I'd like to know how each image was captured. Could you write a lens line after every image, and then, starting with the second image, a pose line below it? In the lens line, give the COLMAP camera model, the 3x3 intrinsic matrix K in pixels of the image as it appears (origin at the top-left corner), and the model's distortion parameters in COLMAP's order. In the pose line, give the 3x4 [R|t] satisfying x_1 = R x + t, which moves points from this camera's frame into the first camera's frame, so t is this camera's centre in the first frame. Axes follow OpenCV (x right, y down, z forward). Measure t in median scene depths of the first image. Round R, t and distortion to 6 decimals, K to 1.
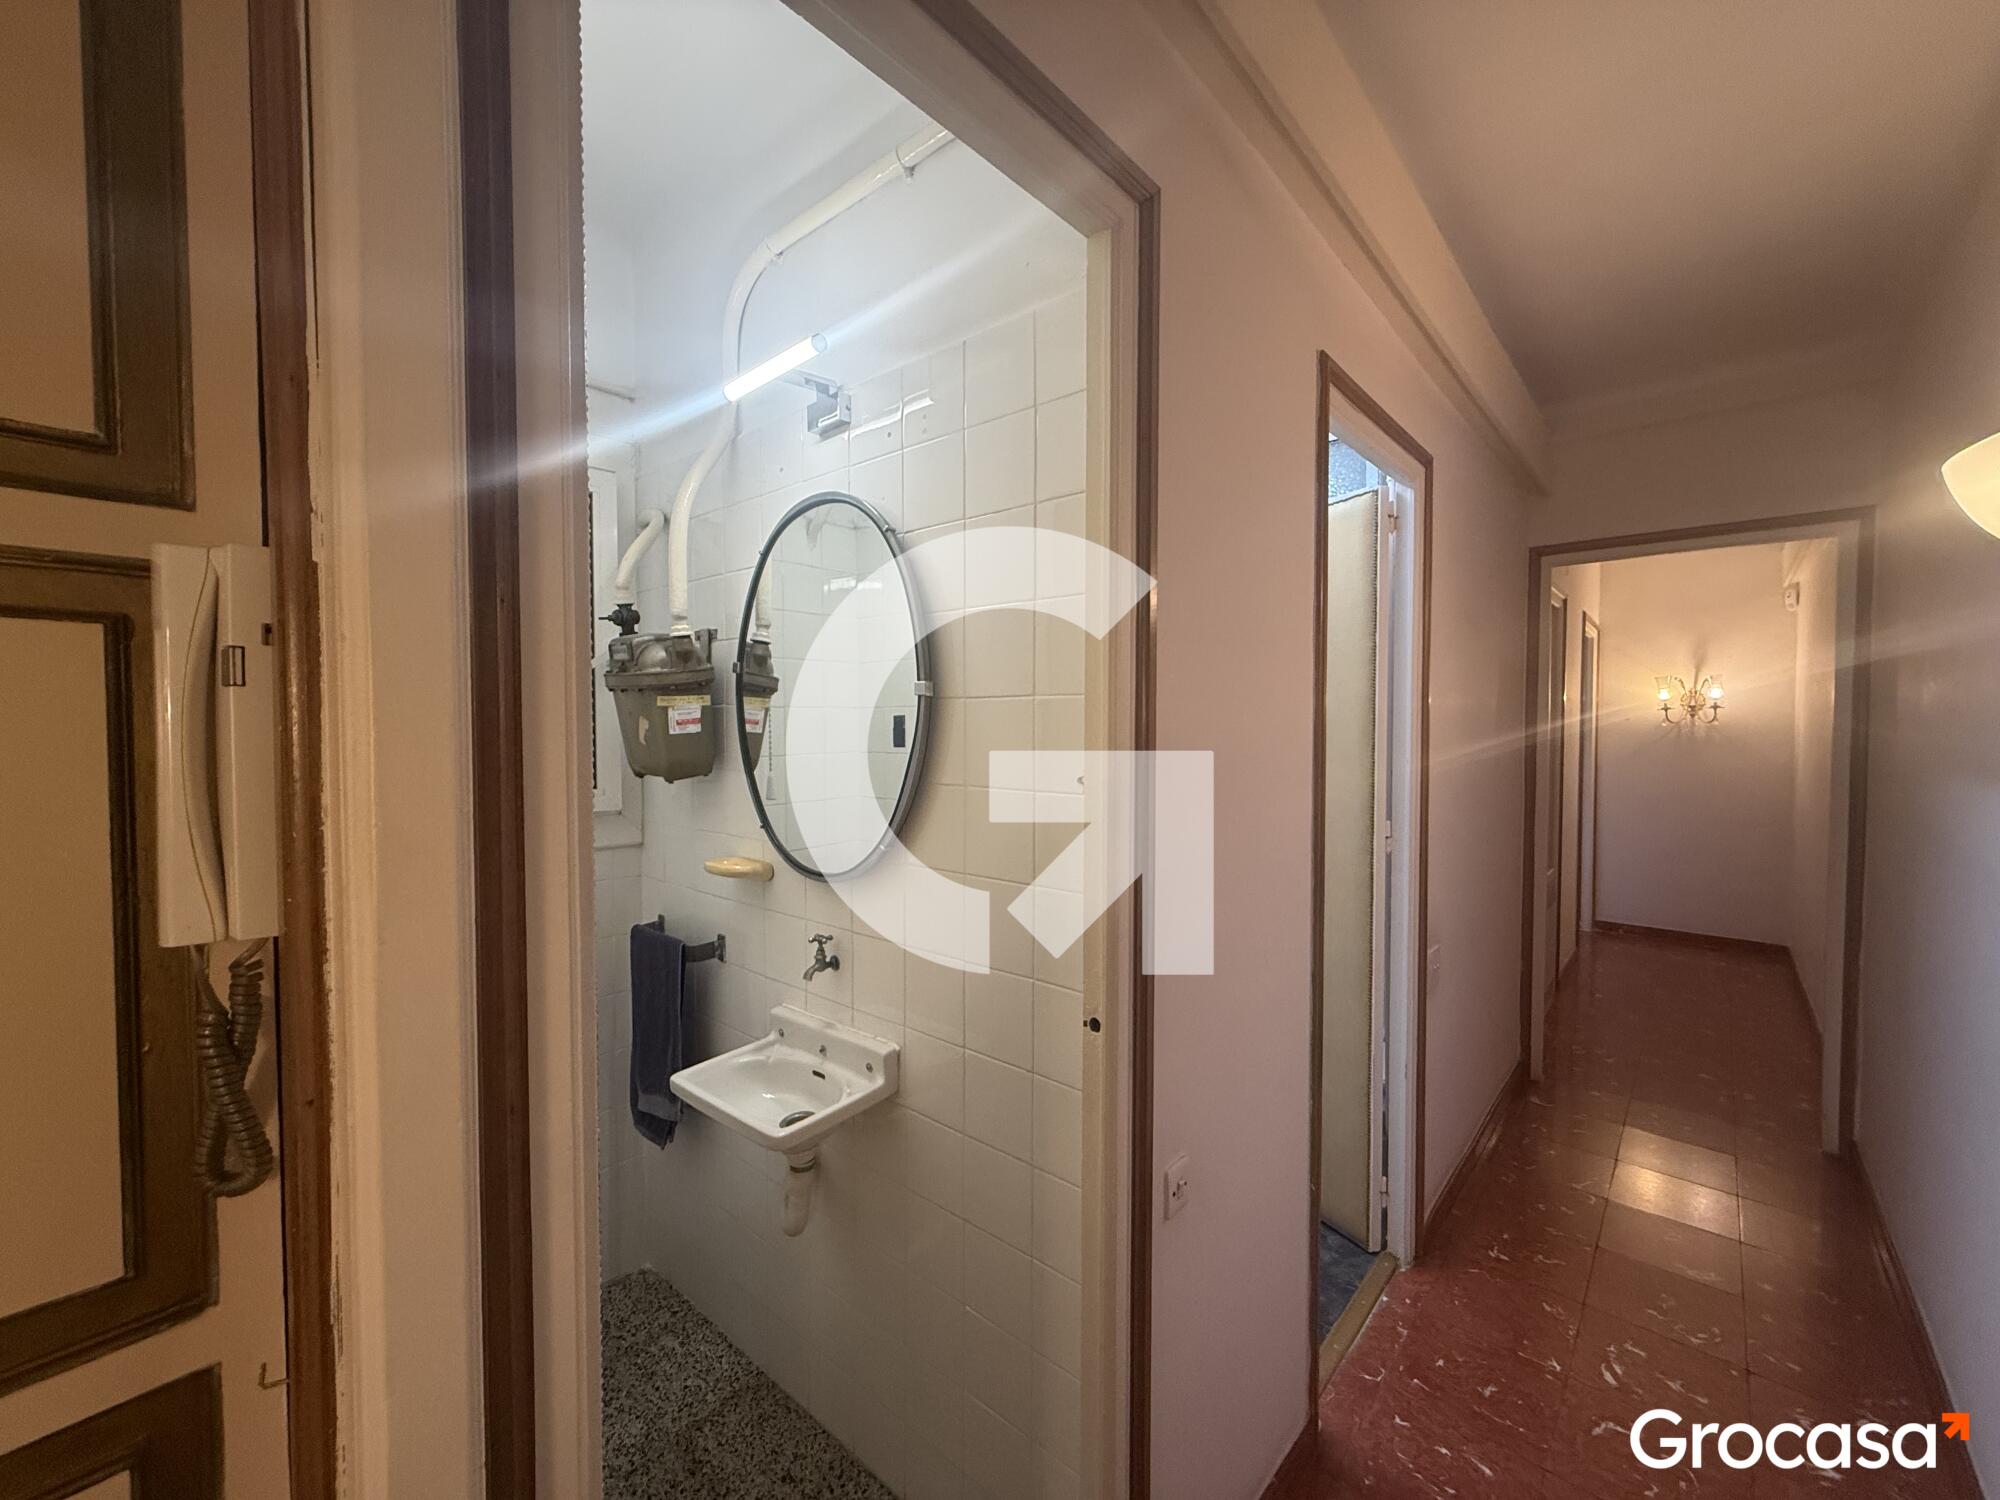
lens RADIAL K [[799.7, 0, 1001.6], [0, 799.7, 746.0], [0, 0, 1]] dist [0.000775, -0.000139]
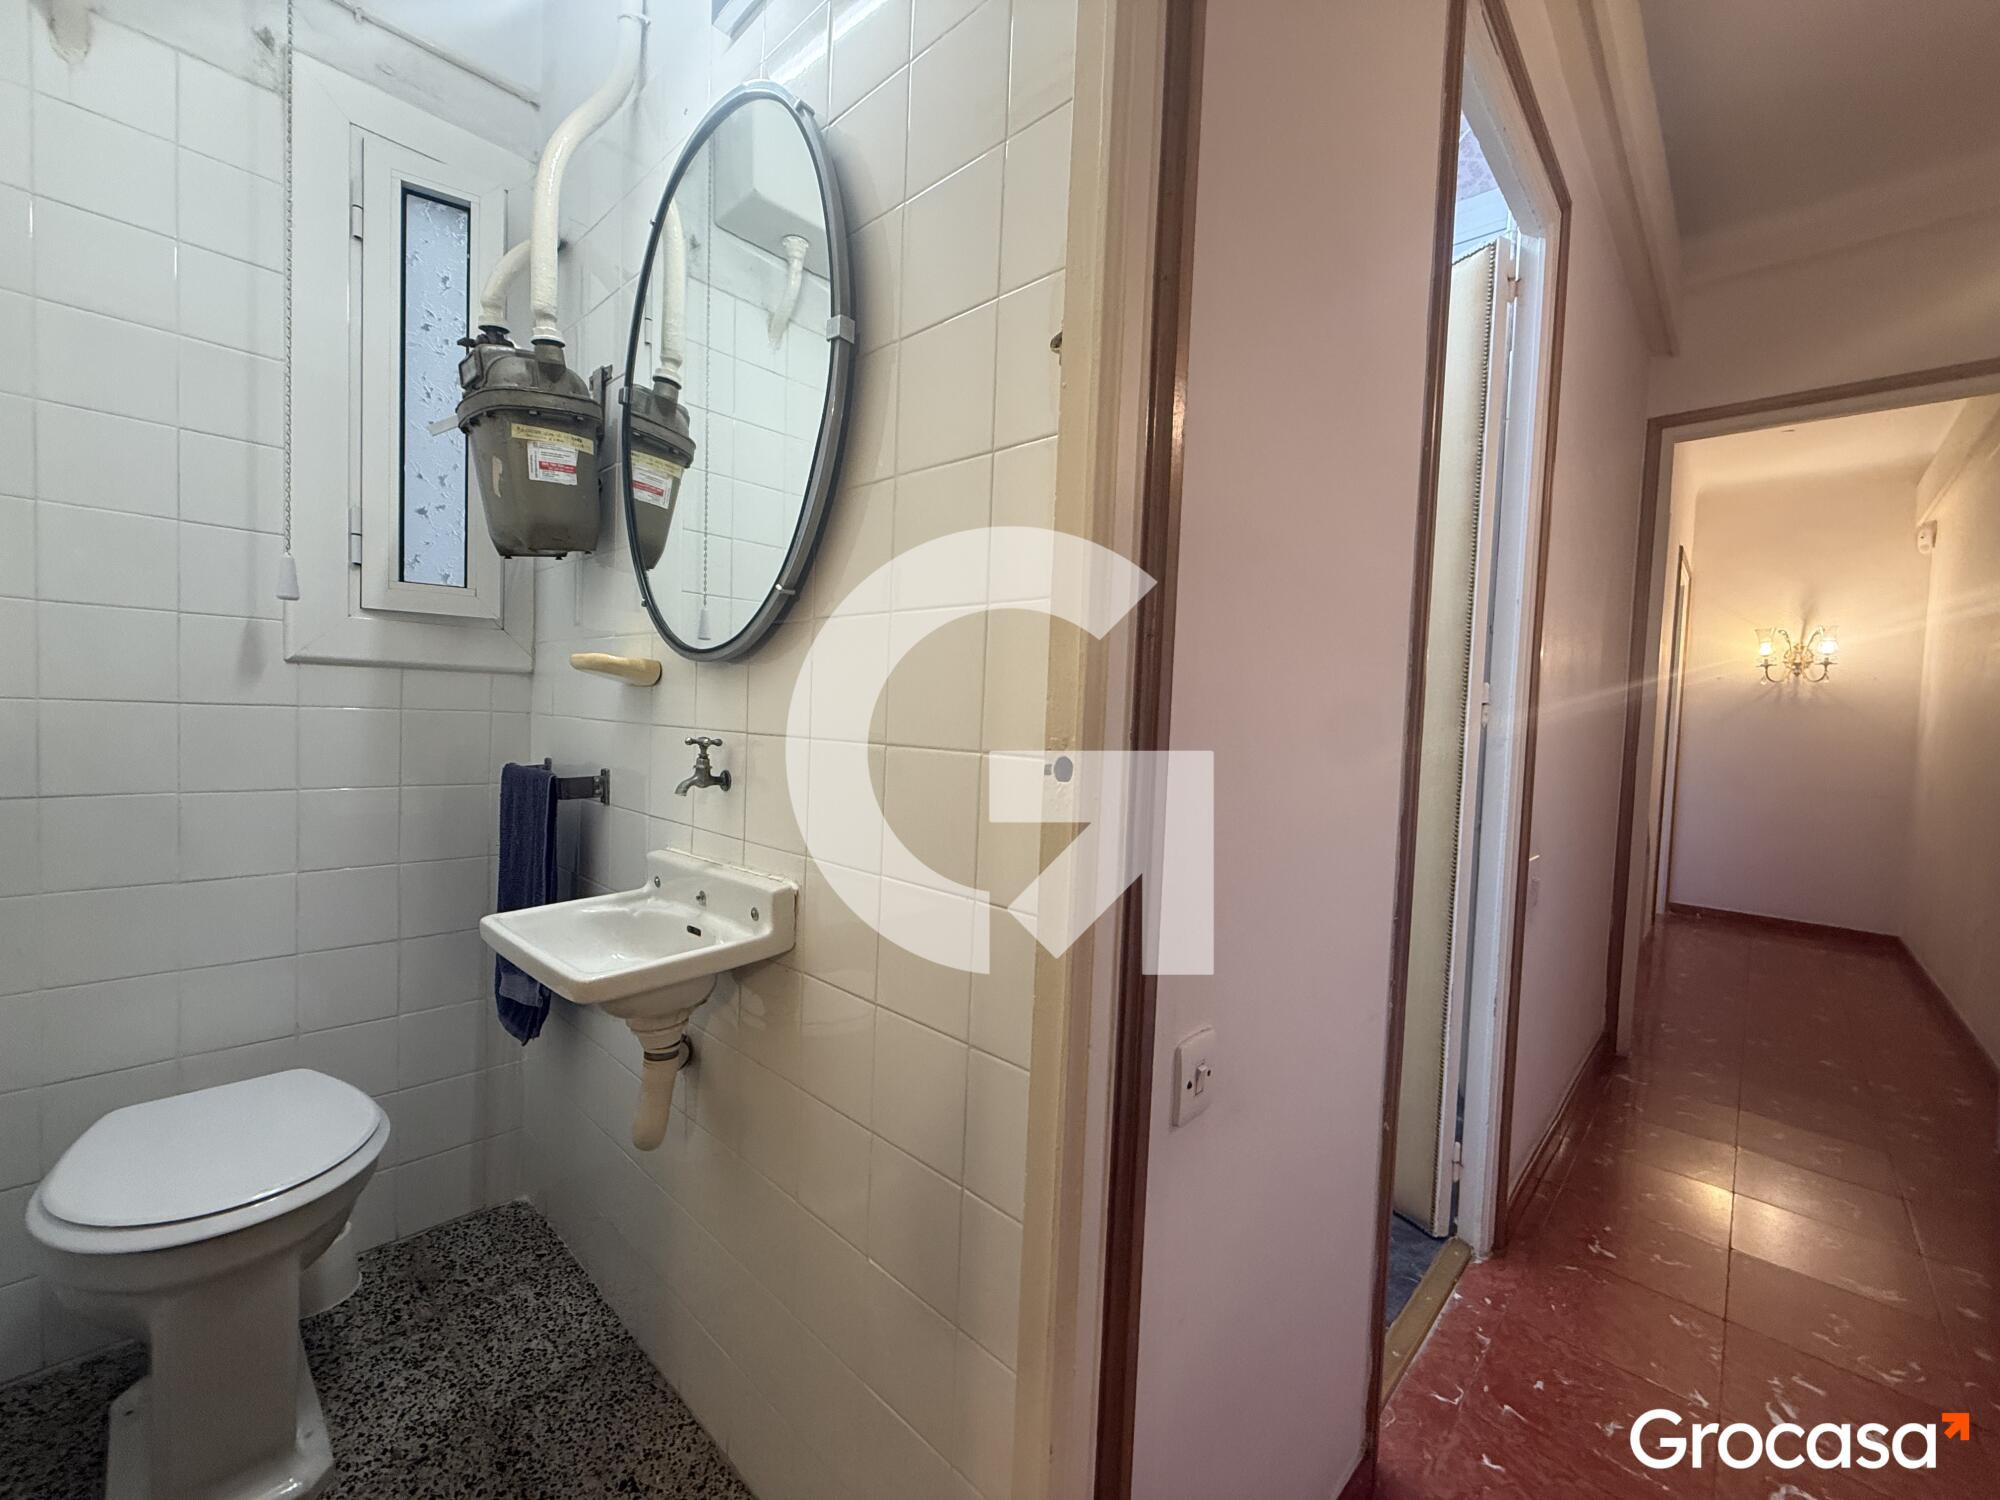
lens RADIAL K [[799.7, 0, 1000.6], [0, 799.7, 746.5], [0, 0, 1]] dist [0.000775, -0.000139]
pose [[0.998602, 0.040757, -0.033652, 0.053404], [-0.040319, 0.999095, 0.013579, 0.193126], [0.034175, -0.012204, 0.999341, 0.253701]]
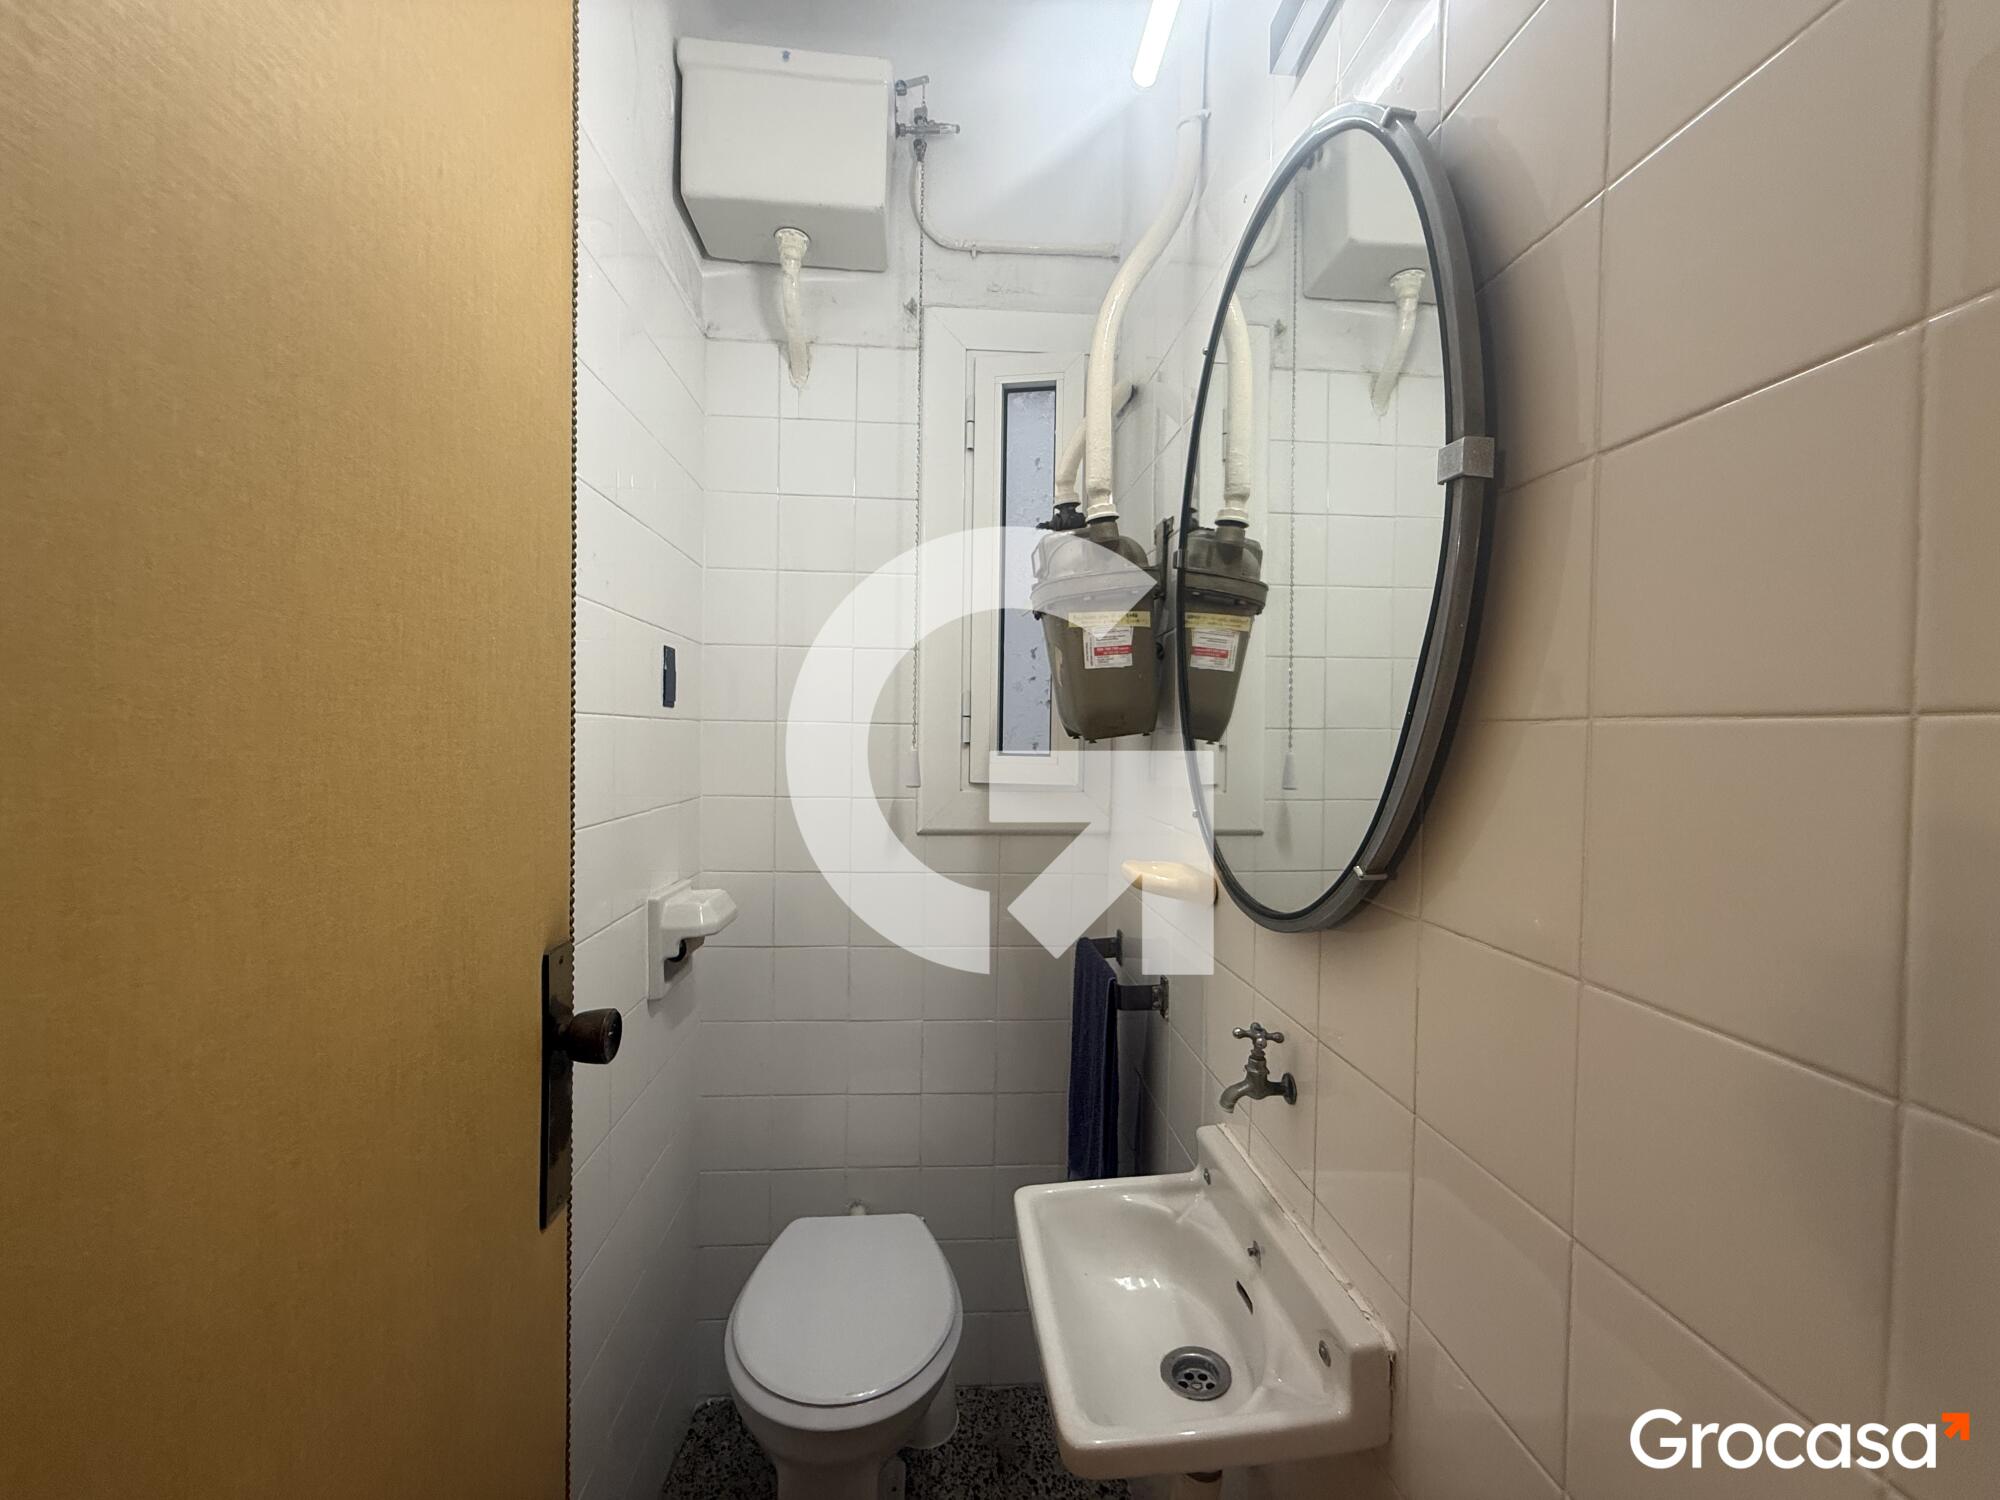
lens RADIAL K [[799.7, 0, 993.2], [0, 799.7, 749.4], [0, 0, 1]] dist [0.000775, -0.000139]
pose [[0.711109, 0.025315, -0.702626, 0.009458], [-0.035175, 0.999381, 0.000407, 0.053092], [0.702202, 0.024425, 0.711559, 0.434045]]
